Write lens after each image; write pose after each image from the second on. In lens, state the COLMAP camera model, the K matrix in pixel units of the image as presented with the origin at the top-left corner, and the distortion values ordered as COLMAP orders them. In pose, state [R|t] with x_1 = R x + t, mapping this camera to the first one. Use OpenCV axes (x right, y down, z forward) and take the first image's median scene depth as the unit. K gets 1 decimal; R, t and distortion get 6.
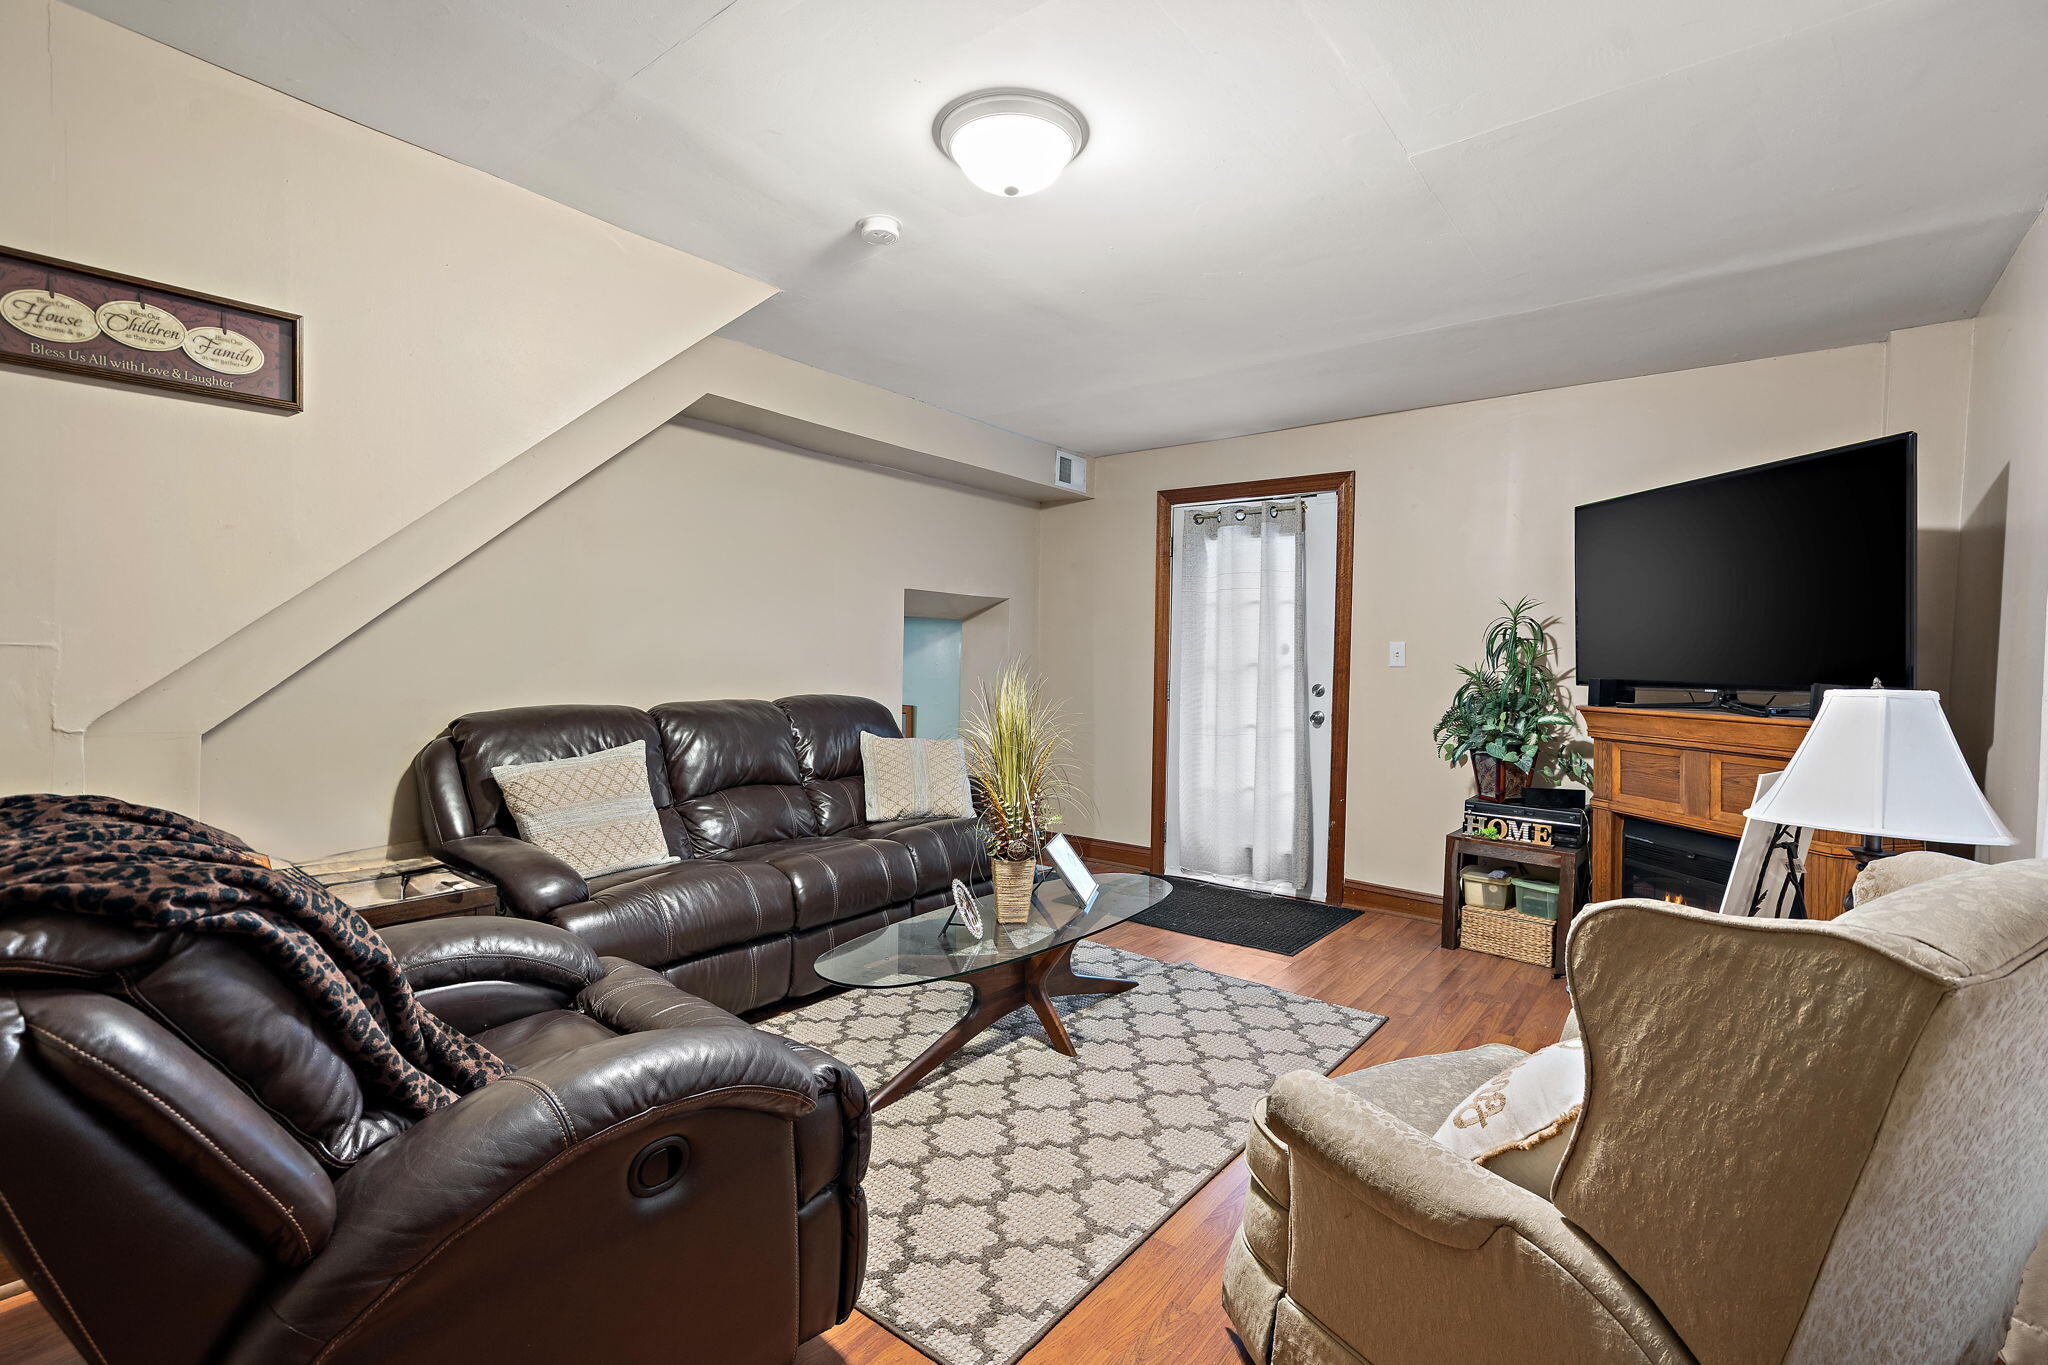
lens RADIAL K [[937.7, 0, 1026.0], [0, 937.7, 678.6], [0, 0, 1]] dist [-0.004211, -0.000128]
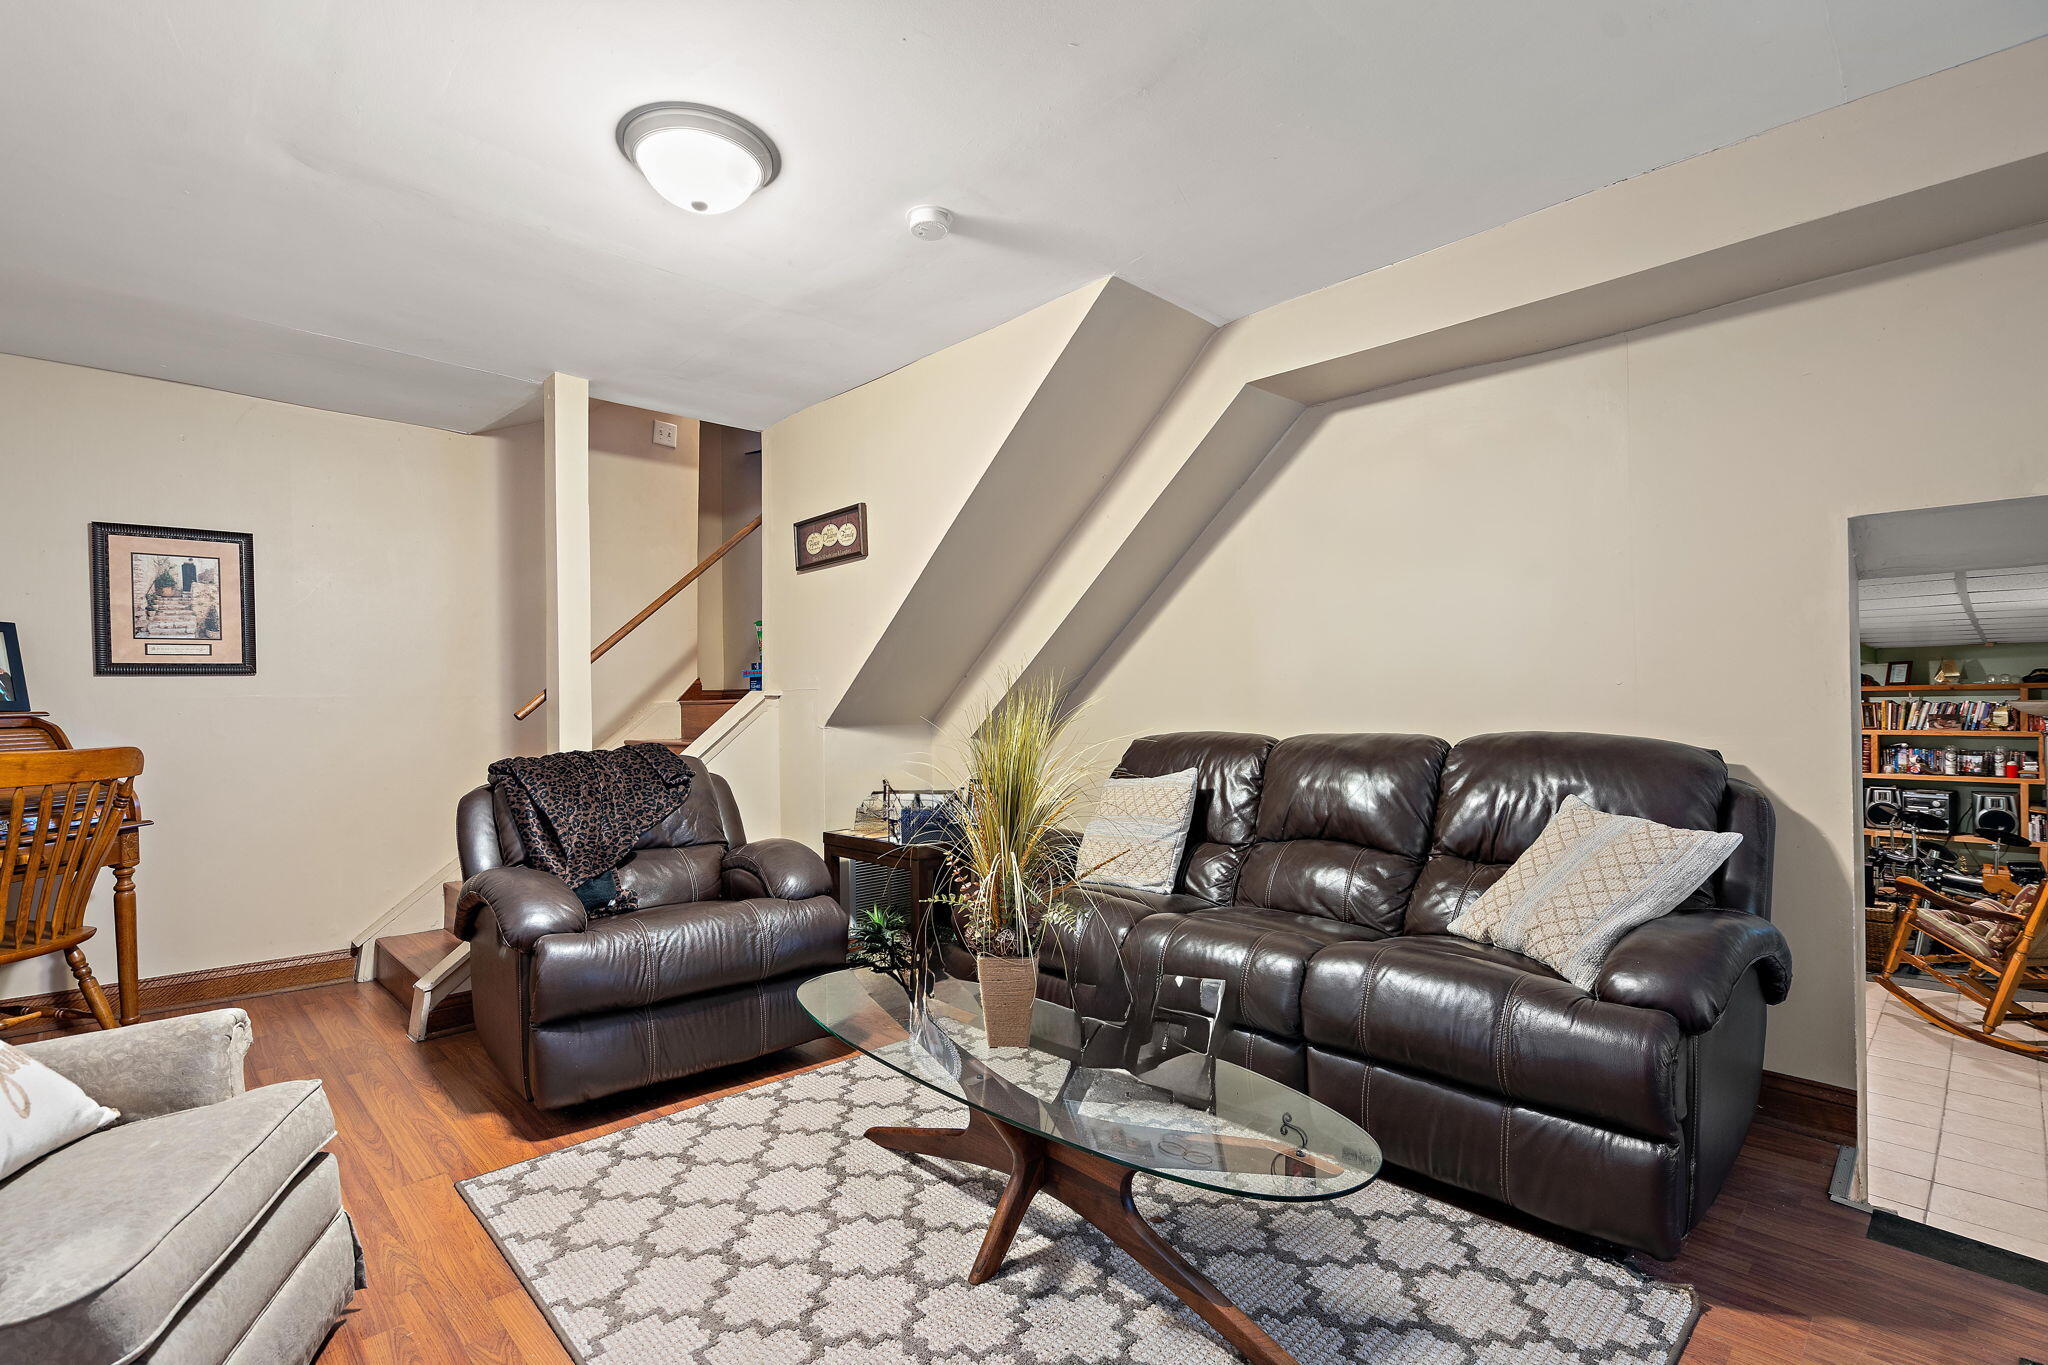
lens RADIAL K [[937.7, 0, 1026.5], [0, 937.7, 701.3], [0, 0, 1]] dist [-0.004211, -0.000128]
pose [[-0.145882, -0.009299, -0.989258, 1.000811], [-0.004914, 0.999950, -0.008675, 0.010053], [0.989290, 0.003596, -0.145920, 1.639754]]
